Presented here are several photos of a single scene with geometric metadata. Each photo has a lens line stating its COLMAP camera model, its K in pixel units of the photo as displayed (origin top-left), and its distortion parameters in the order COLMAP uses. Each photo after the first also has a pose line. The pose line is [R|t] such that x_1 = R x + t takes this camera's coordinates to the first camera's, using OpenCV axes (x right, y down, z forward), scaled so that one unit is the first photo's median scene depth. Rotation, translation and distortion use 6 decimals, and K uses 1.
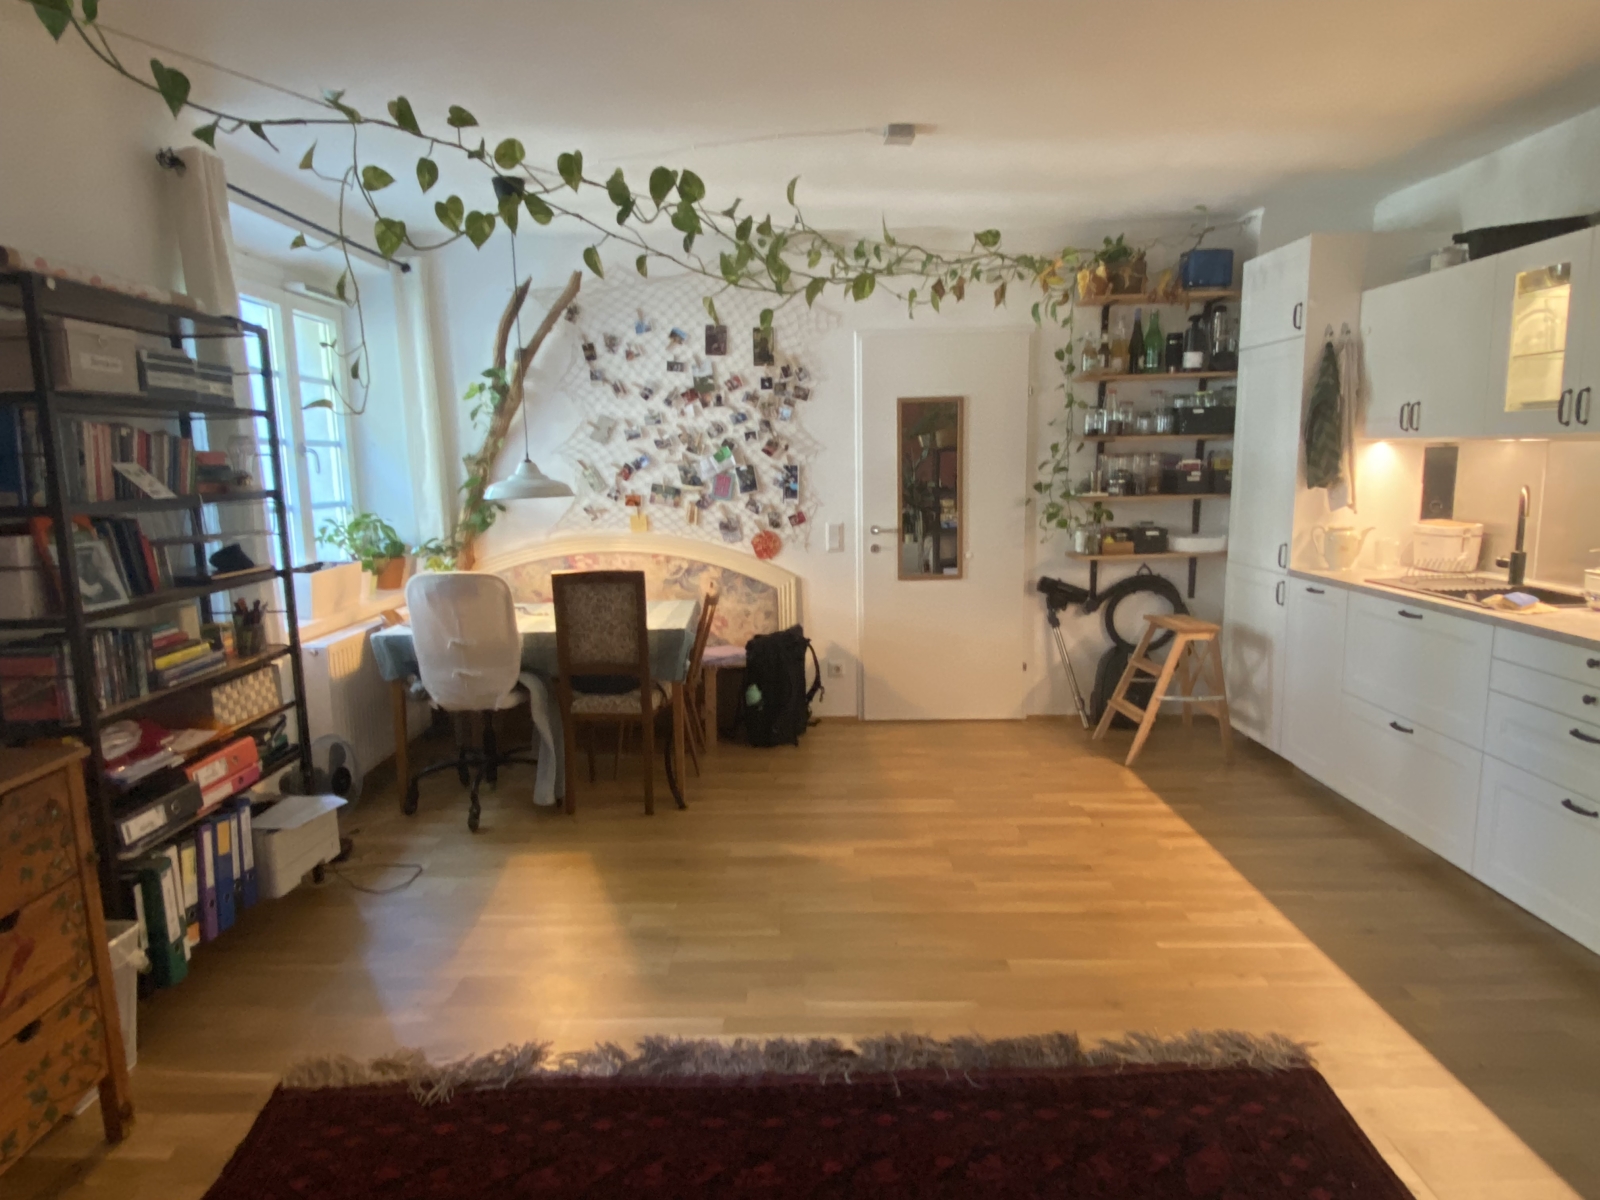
lens RADIAL K [[993.7, 0, 809.3], [0, 993.7, 611.5], [0, 0, 1]] dist [0.027558, -0.002375]
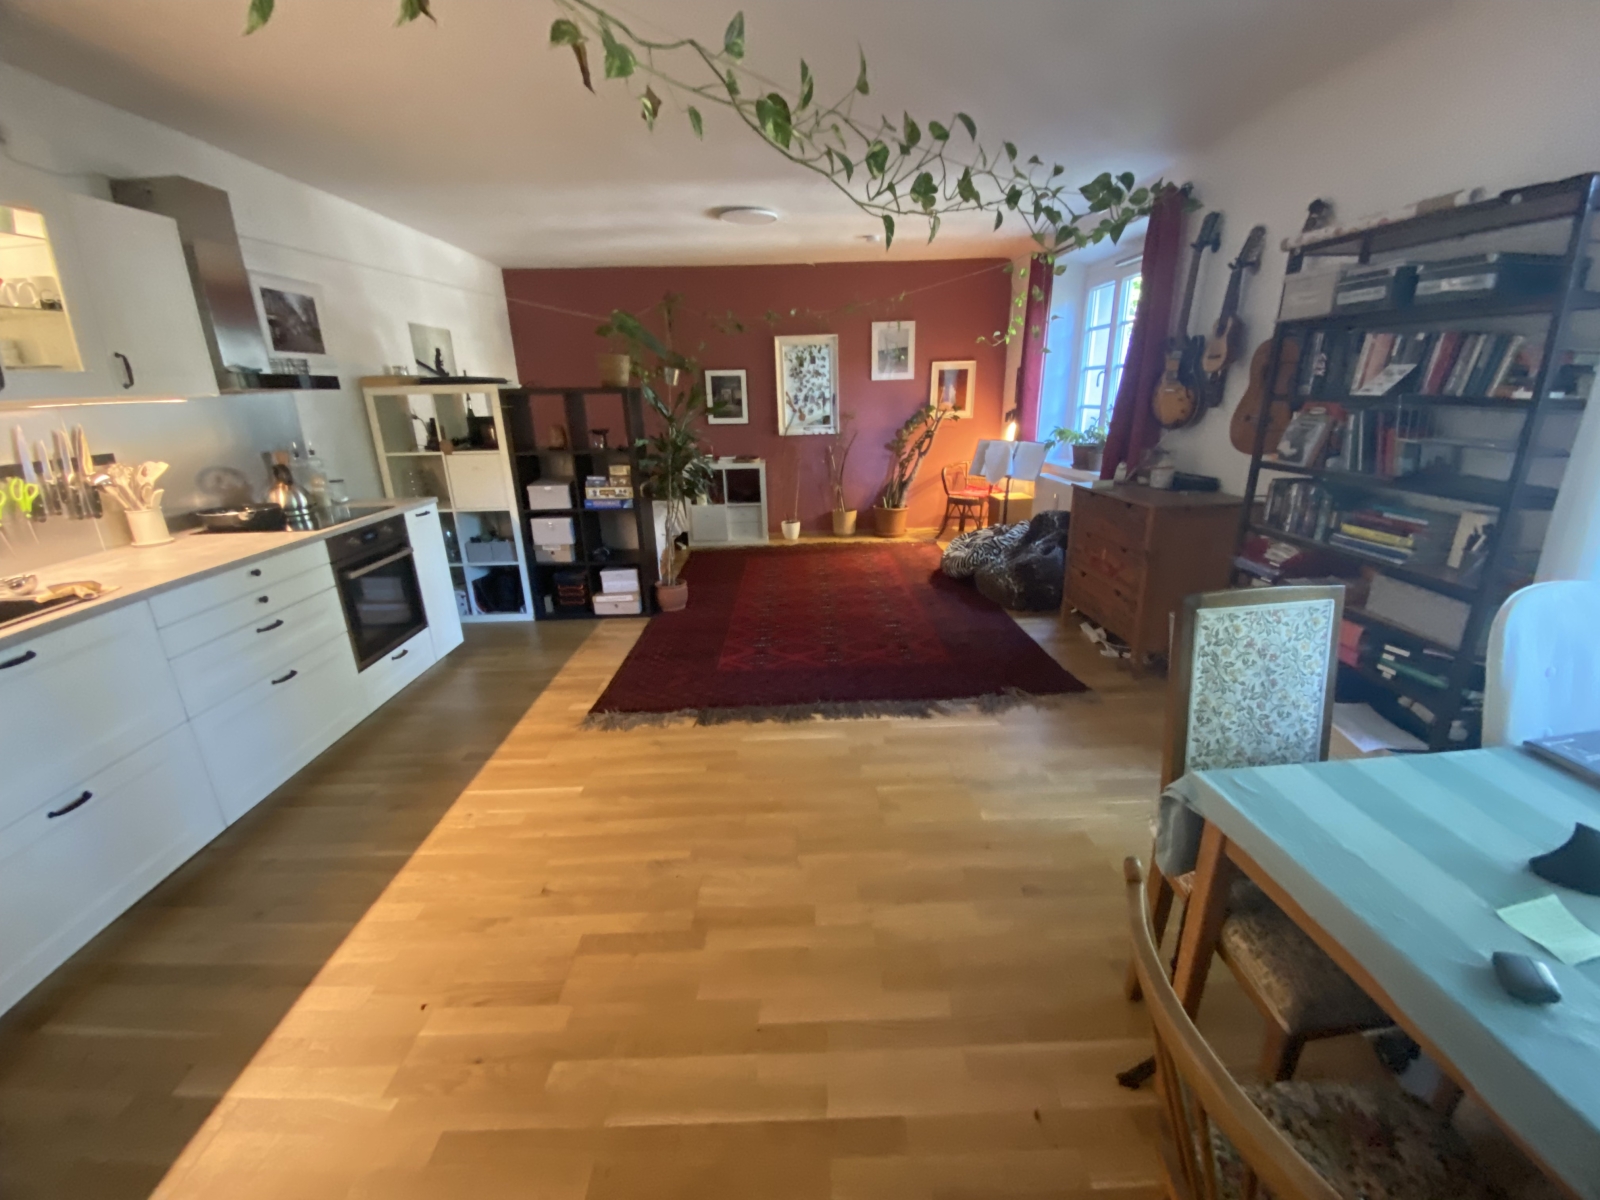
lens RADIAL K [[645.8, 0, 800.8], [0, 645.8, 608.4], [0, 0, 1]] dist [0.008839, -0.002424]
pose [[-0.999034, 0.043293, 0.007495, 0.037369], [0.041739, 0.881858, 0.469665, -0.210002], [0.013723, 0.469524, -0.882813, 1.325824]]
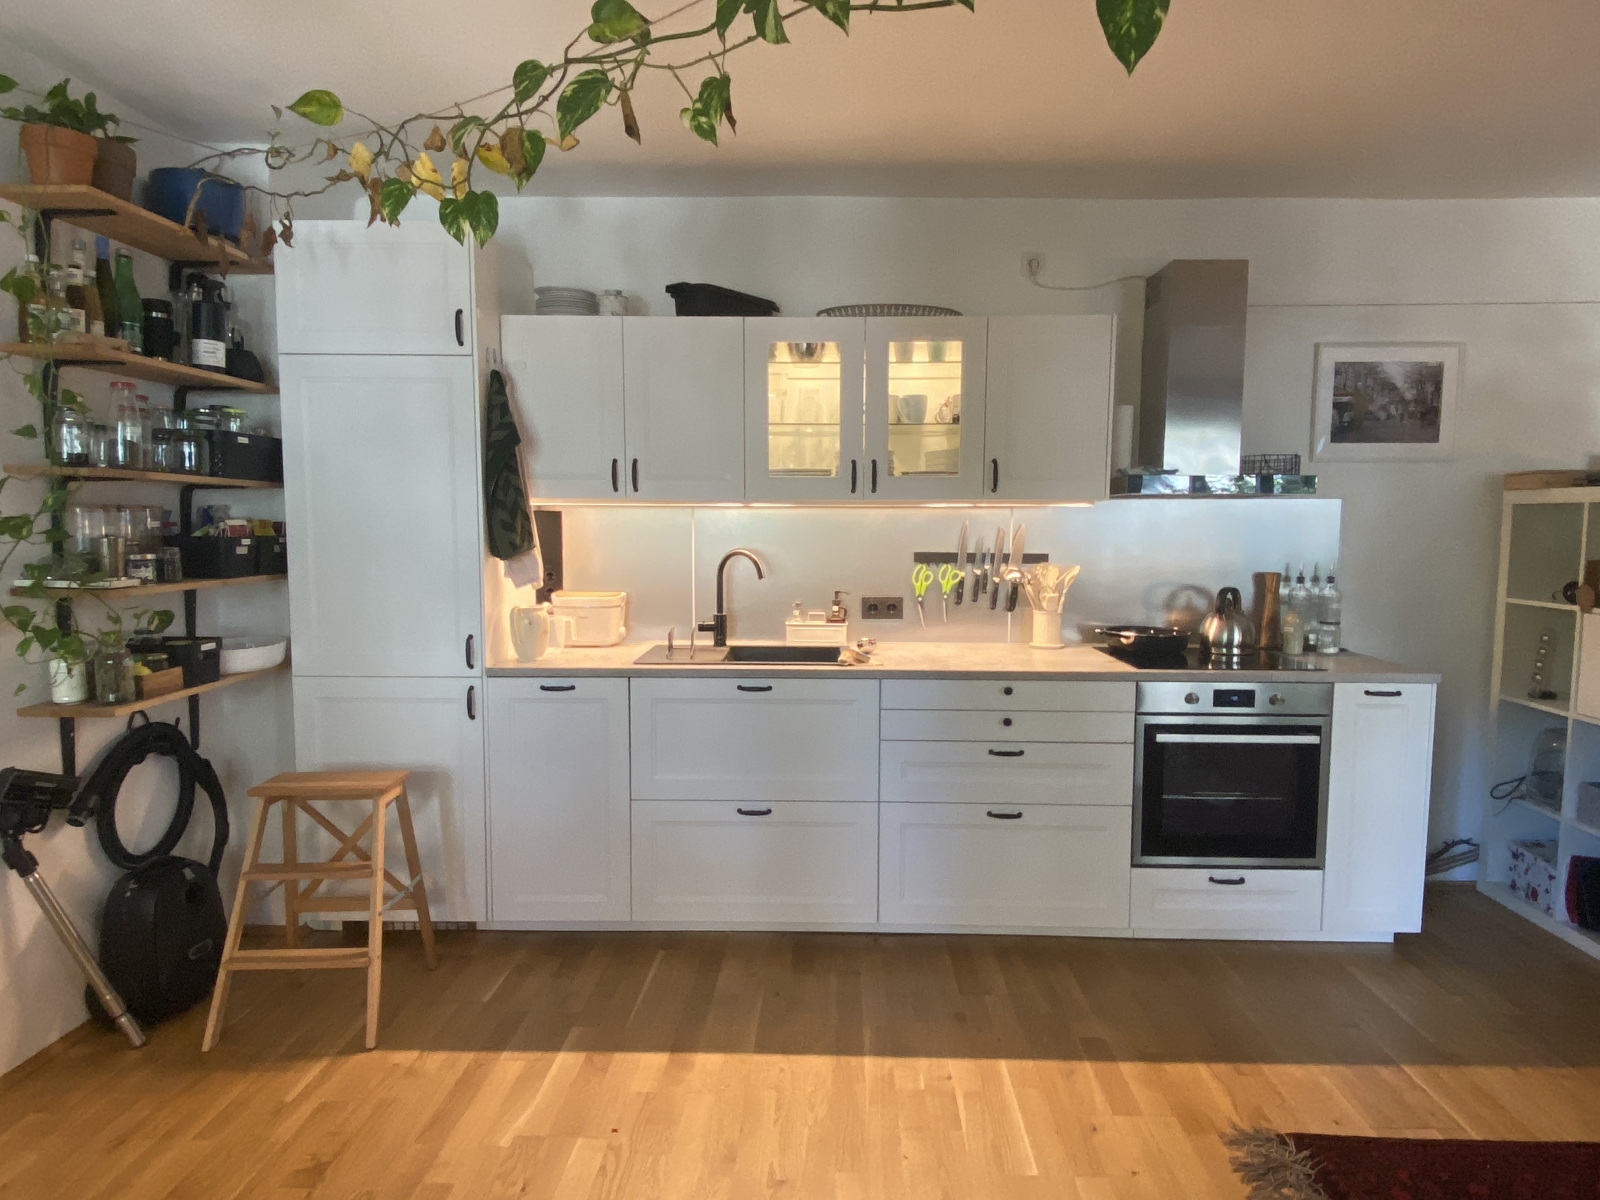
lens RADIAL K [[993.7, 0, 804.5], [0, 993.7, 610.8], [0, 0, 1]] dist [0.027558, -0.002375]
pose [[0.033963, -0.069262, 0.997020, -0.284876], [0.153576, 0.986109, 0.063273, -0.111822], [-0.987553, 0.150969, 0.044129, 0.863986]]
